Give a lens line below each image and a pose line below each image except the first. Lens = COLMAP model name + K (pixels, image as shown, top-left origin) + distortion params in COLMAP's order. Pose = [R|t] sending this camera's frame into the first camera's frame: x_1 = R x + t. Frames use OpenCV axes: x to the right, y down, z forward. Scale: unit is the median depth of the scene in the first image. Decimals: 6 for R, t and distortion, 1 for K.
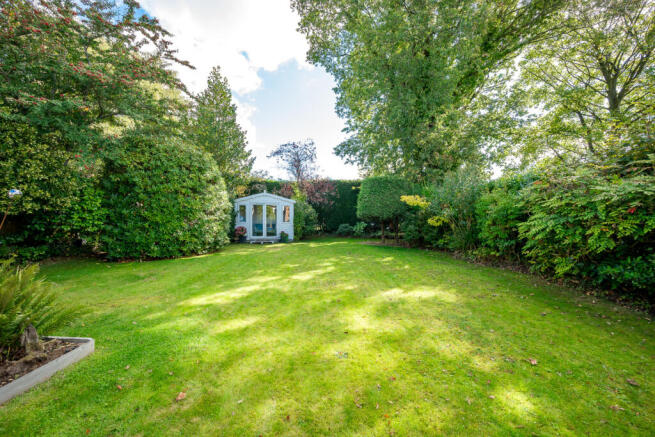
lens RADIAL K [[260.8, 0, 328.9], [0, 260.8, 218.2], [0, 0, 1]] dist [0.000675, 0.000187]
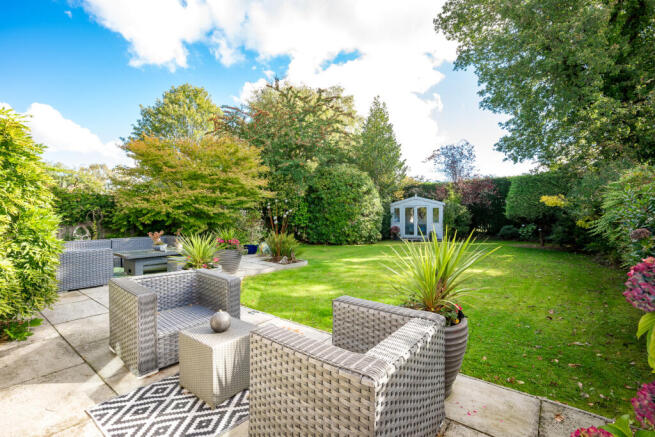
lens RADIAL K [[298.9, 0, 327.0], [0, 298.9, 218.7], [0, 0, 1]] dist [0.000738, 0.000026]
pose [[0.802784, -0.000495, -0.596270, 0.223069], [-0.001221, 0.999996, -0.002474, 0.001906], [0.596269, 0.002714, 0.802780, -0.274137]]
